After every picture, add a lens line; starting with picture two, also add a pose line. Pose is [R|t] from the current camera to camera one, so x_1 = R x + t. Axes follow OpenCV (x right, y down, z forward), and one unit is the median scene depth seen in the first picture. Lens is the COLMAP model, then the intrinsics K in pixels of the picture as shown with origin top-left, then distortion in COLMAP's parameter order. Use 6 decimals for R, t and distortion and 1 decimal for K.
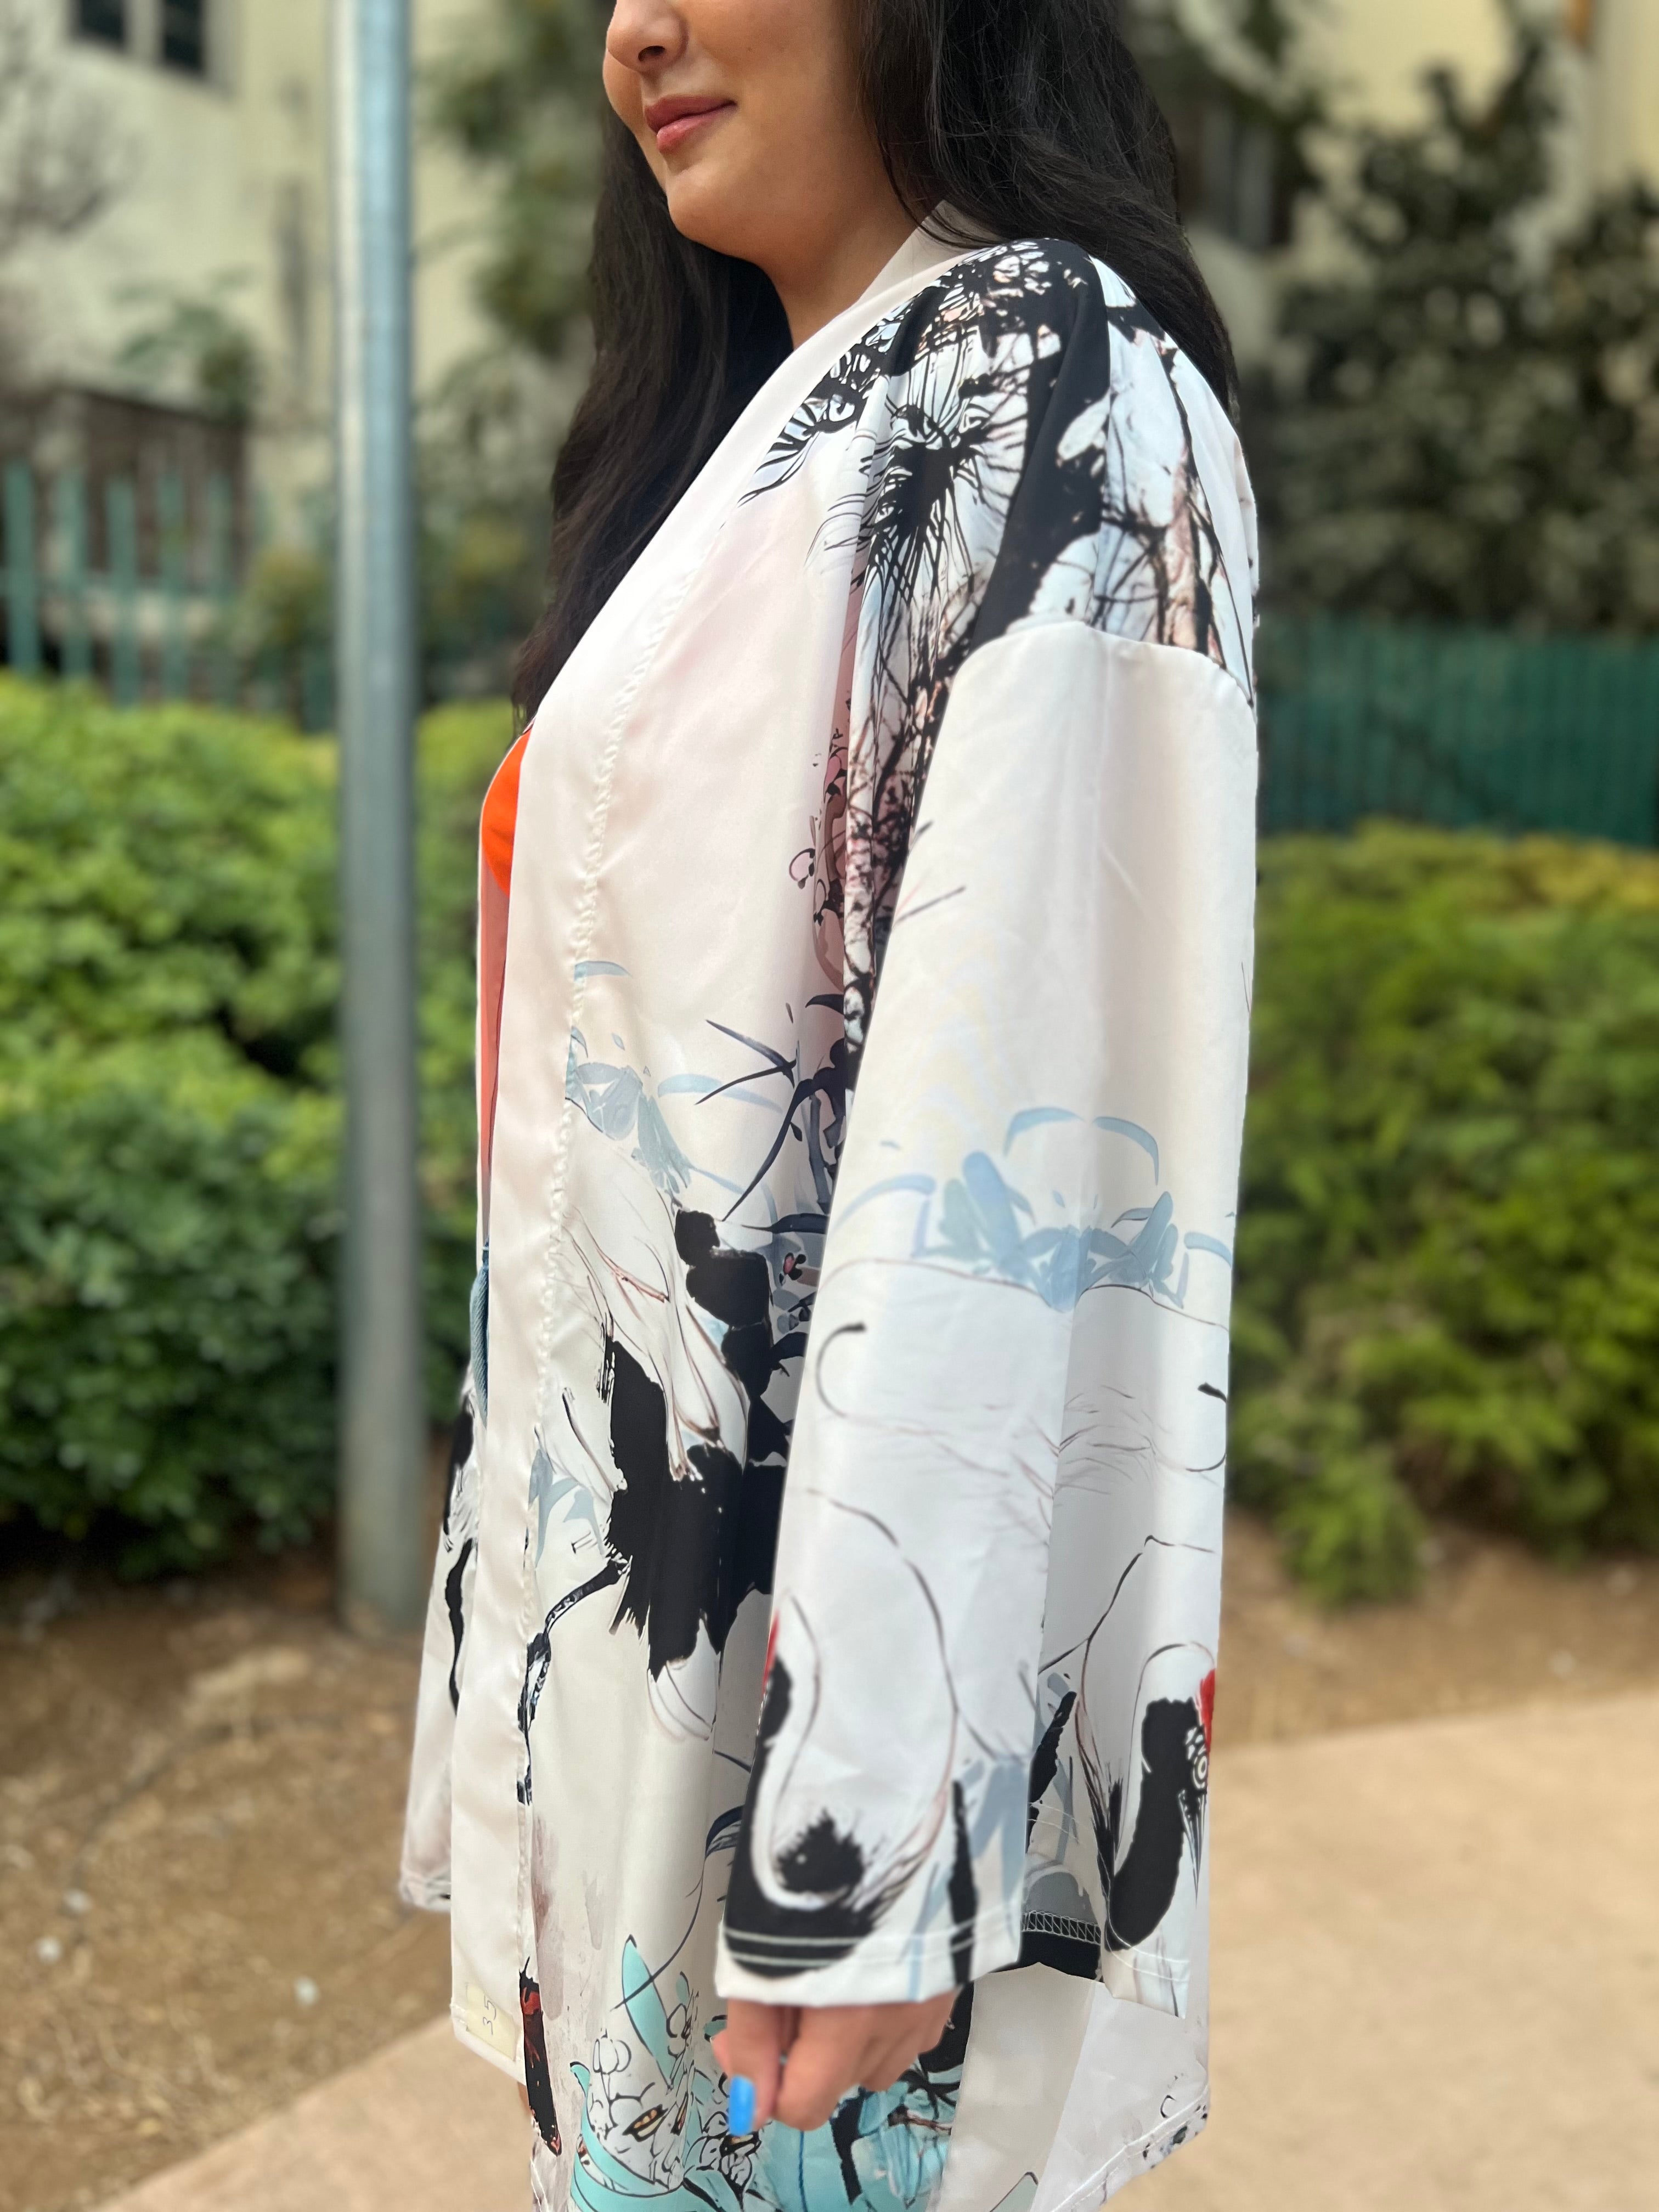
lens RADIAL K [[1678.3, 0, 829.5], [0, 1678.3, 1106.0], [0, 0, 1]] dist [0.008498, -0.005593]
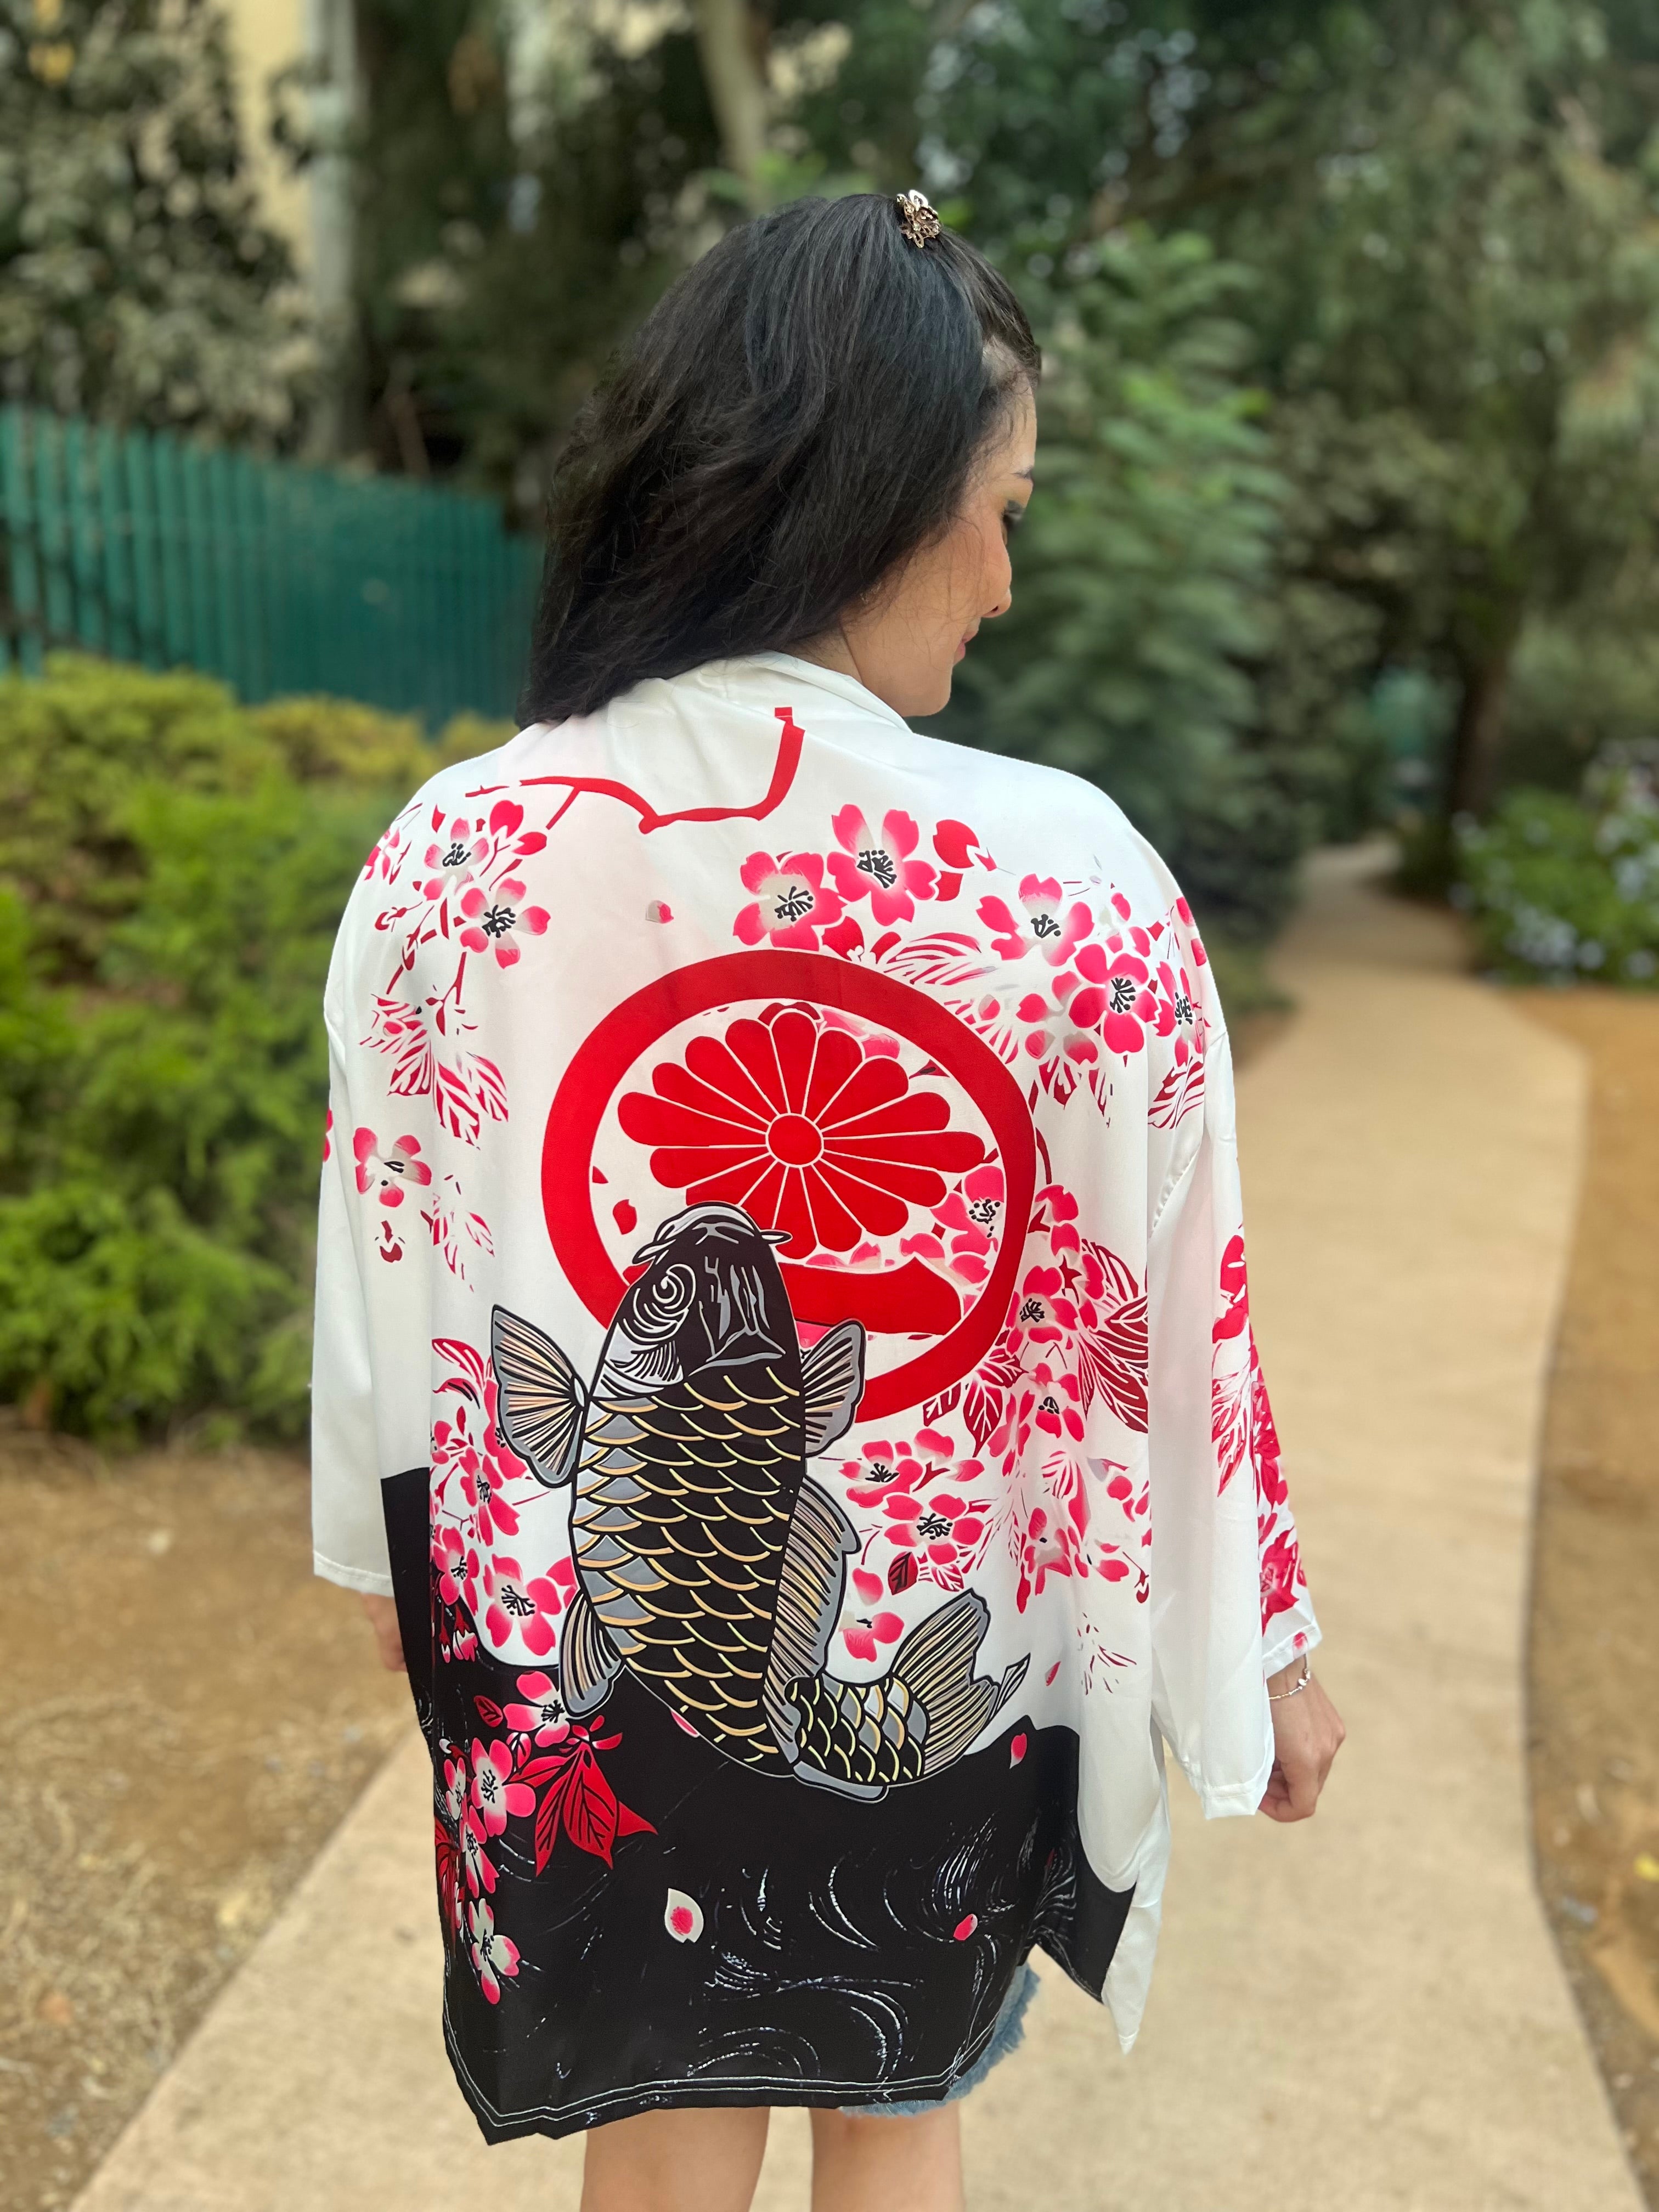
lens RADIAL K [[1690.8, 0, 829.5], [0, 1690.8, 1106.0], [0, 0, 1]] dist [0.005132, 0.002030]
pose [[0.671080, -0.176330, 0.720111, -0.192561], [0.076901, 0.982621, 0.168944, -0.090596], [-0.737386, -0.057998, 0.672977, 0.089185]]
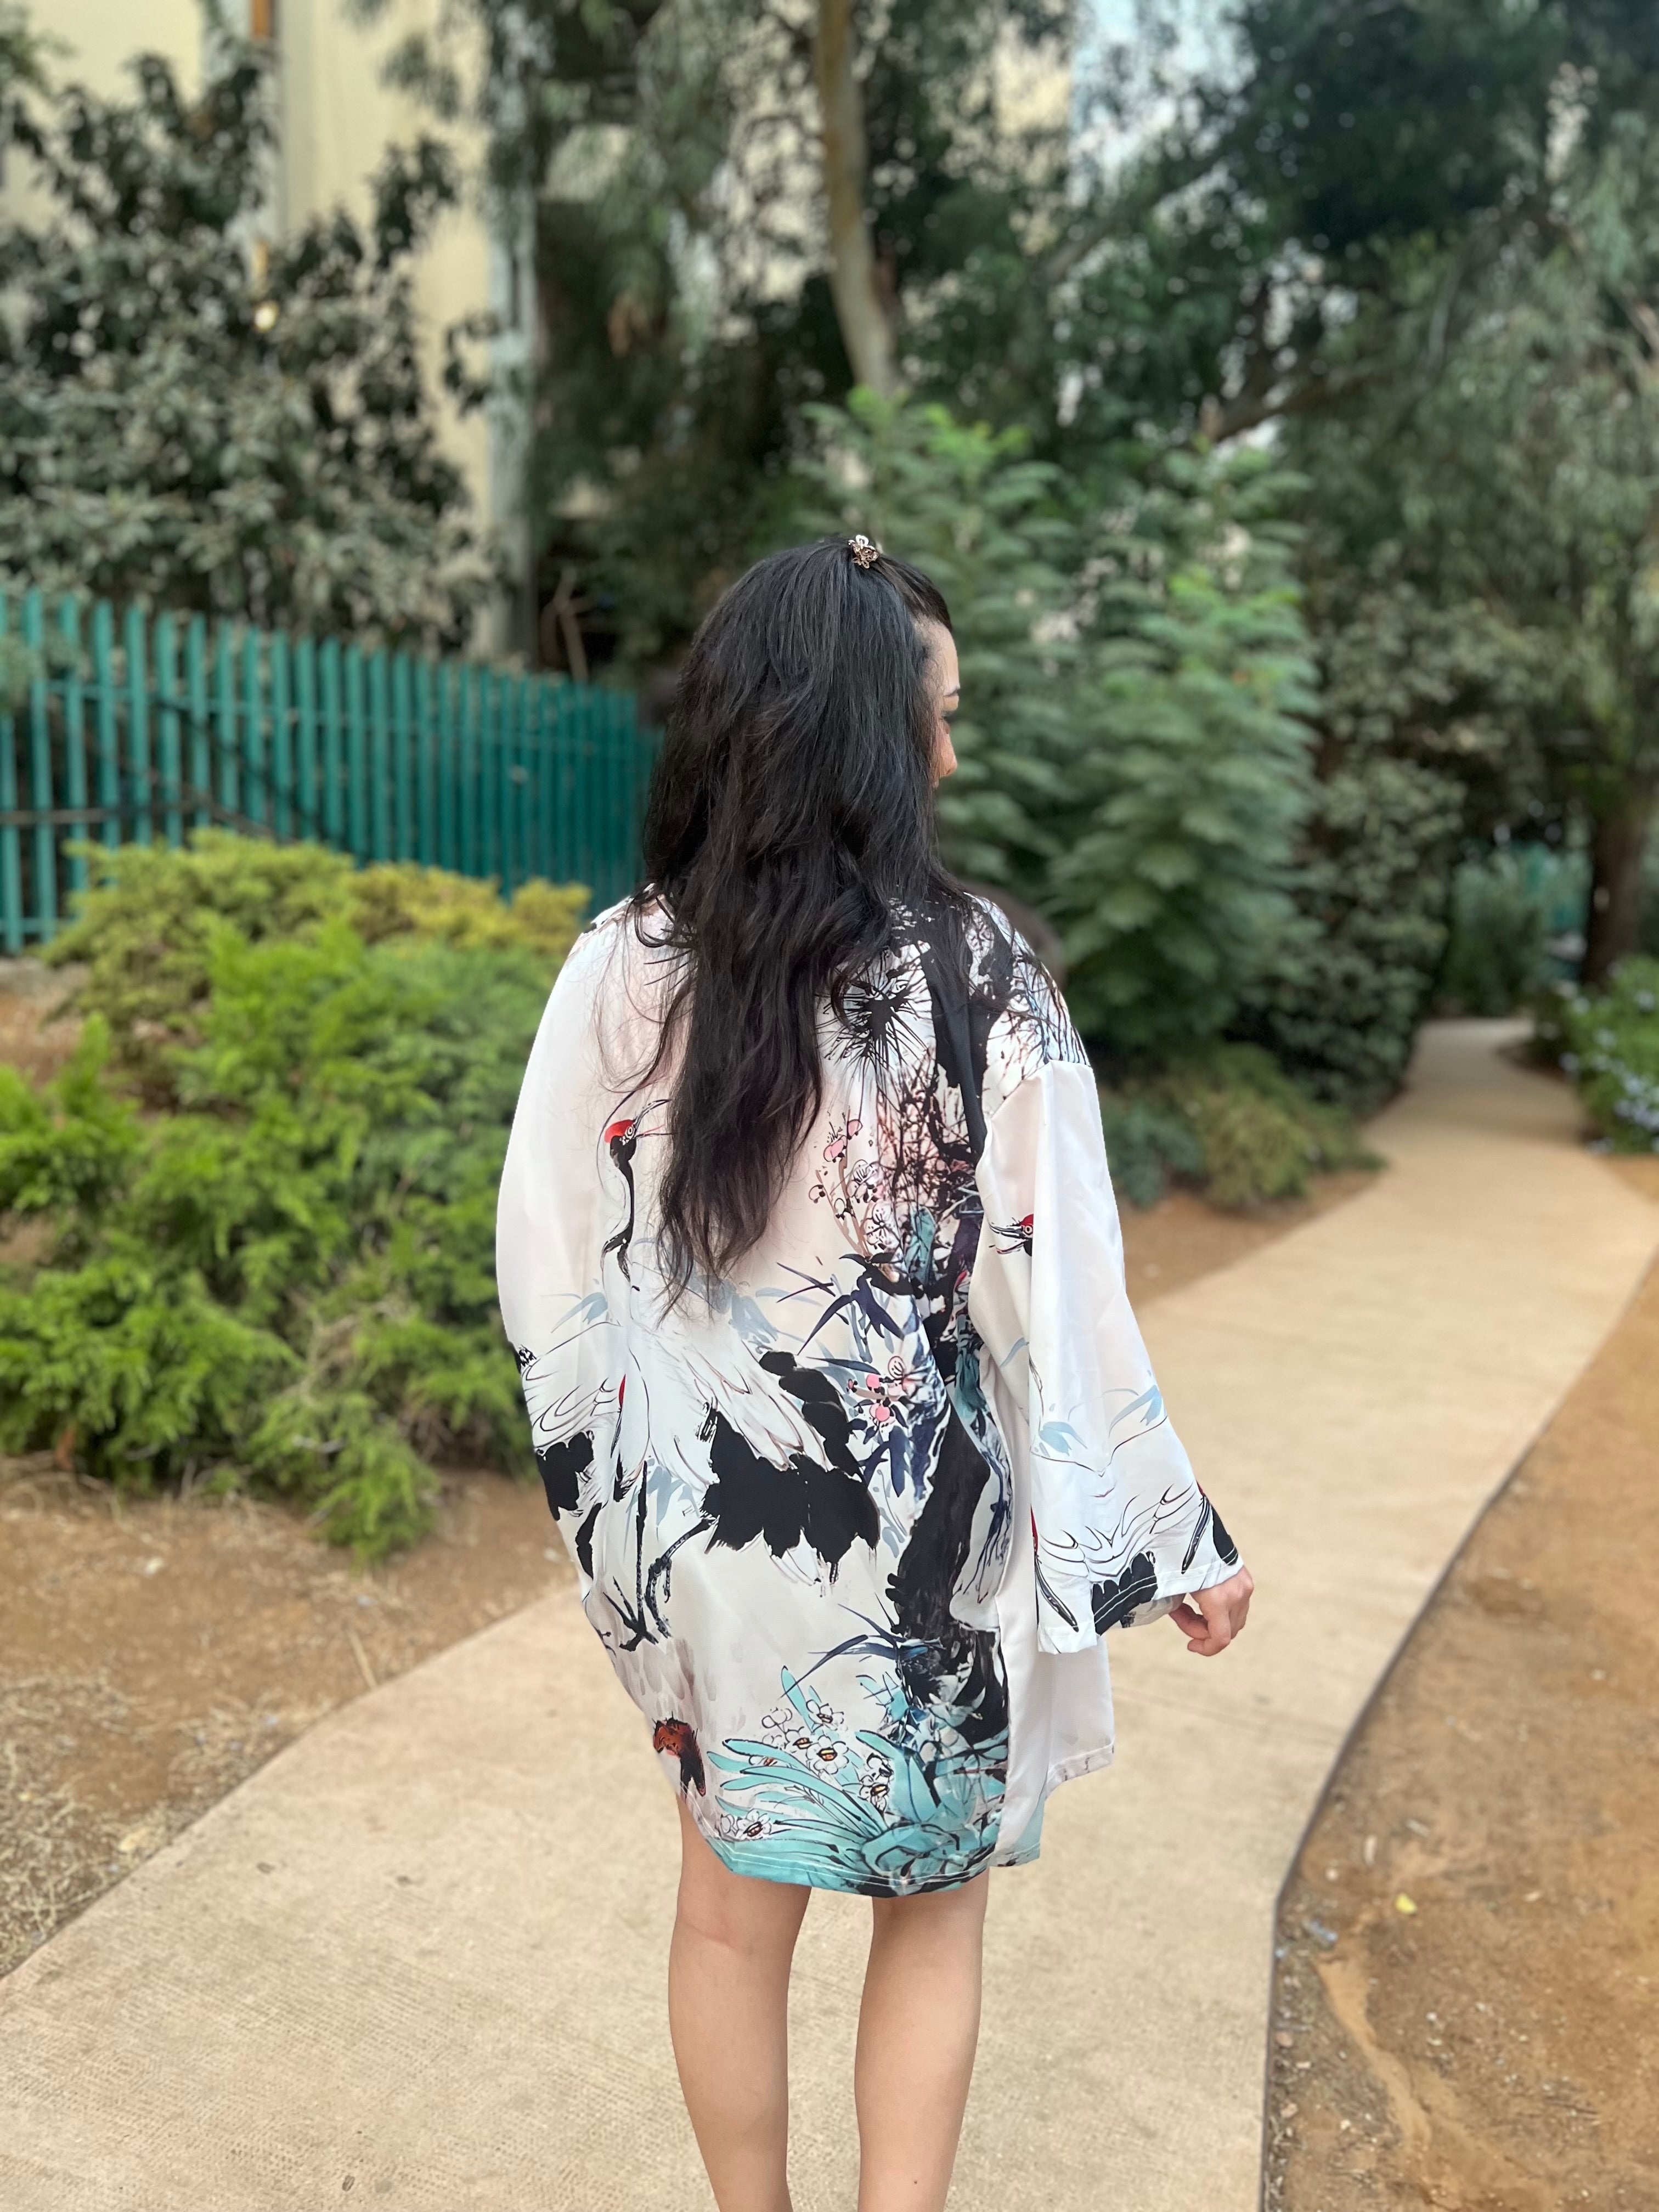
lens RADIAL K [[1678.3, 0, 829.5], [0, 1678.3, 1106.0], [0, 0, 1]] dist [0.008498, -0.005593]
pose [[0.745352, -0.094100, 0.659996, -0.174645], [0.070122, 0.995563, 0.062753, -0.061484], [-0.662973, -0.000492, 0.748643, -0.085889]]
